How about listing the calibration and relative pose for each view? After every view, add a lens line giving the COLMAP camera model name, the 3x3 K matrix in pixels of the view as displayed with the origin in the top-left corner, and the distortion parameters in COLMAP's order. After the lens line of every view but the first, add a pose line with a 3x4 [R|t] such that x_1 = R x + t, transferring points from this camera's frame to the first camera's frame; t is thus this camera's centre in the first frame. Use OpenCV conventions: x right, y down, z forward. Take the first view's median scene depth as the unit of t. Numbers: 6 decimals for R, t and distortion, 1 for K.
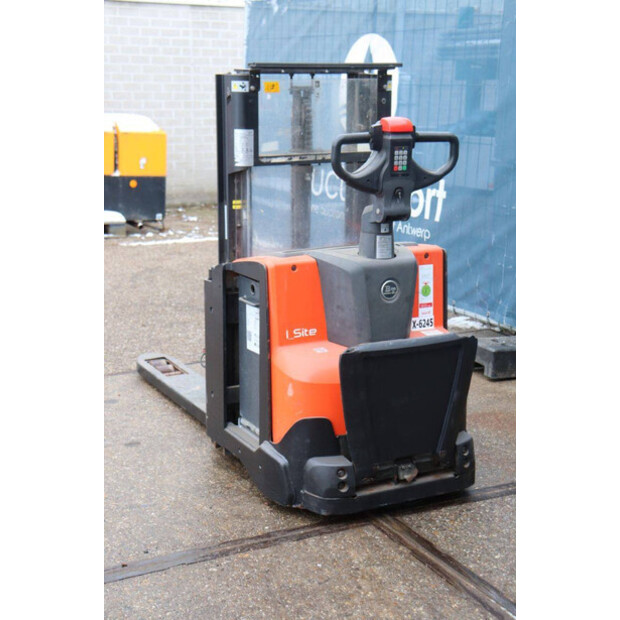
lens RADIAL K [[1062.5, 0, 310.0], [0, 1062.5, 310.0], [0, 0, 1]] dist [0.165278, 0.003661]
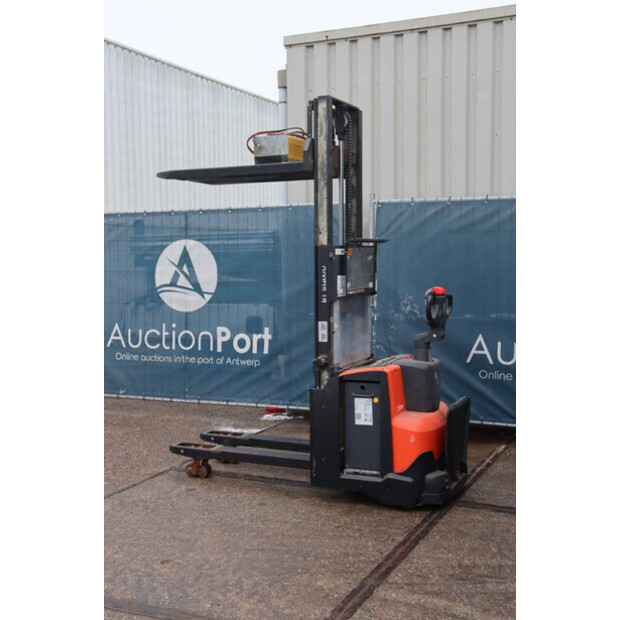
lens RADIAL K [[835.3, 0, 310.0], [0, 835.3, 310.0], [0, 0, 1]] dist [0.033765, 0.033886]
pose [[0.792915, -0.051211, 0.607177, -0.943476], [0.142601, 0.984386, -0.103198, -0.016286], [-0.592411, 0.168412, 0.787836, -0.044011]]
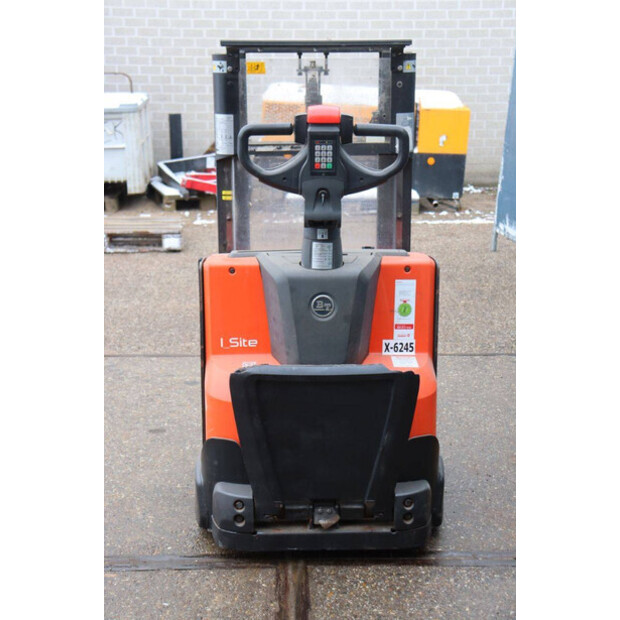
lens RADIAL K [[1020.7, 0, 310.0], [0, 1020.7, 310.0], [0, 0, 1]] dist [0.148940, 0.129543]
pose [[0.899580, 0.106389, -0.423601, 0.397988], [-0.092171, 0.994279, 0.053977, -0.056559], [0.426920, -0.009513, 0.904239, 0.233657]]
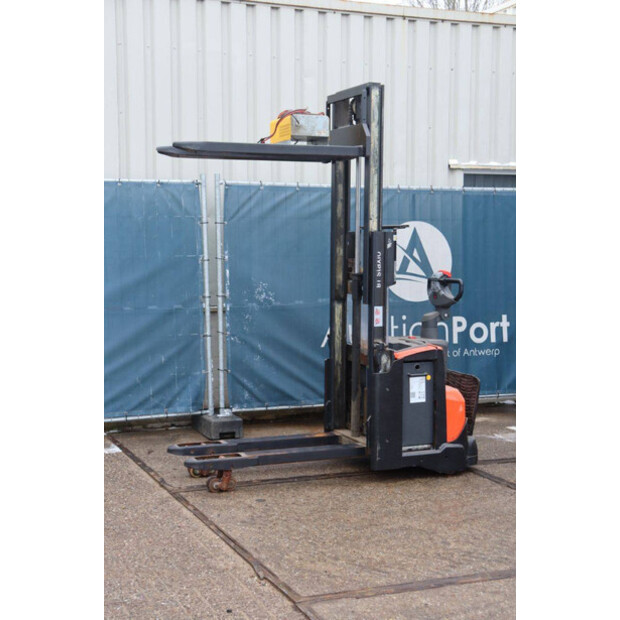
lens RADIAL K [[1020.7, 0, 310.0], [0, 1020.7, 310.0], [0, 0, 1]] dist [0.148940, 0.129543]
pose [[0.084647, -0.075122, 0.993575, -1.809225], [0.213332, 0.975398, 0.055573, -0.252945], [-0.973306, 0.207257, 0.098591, 0.987109]]
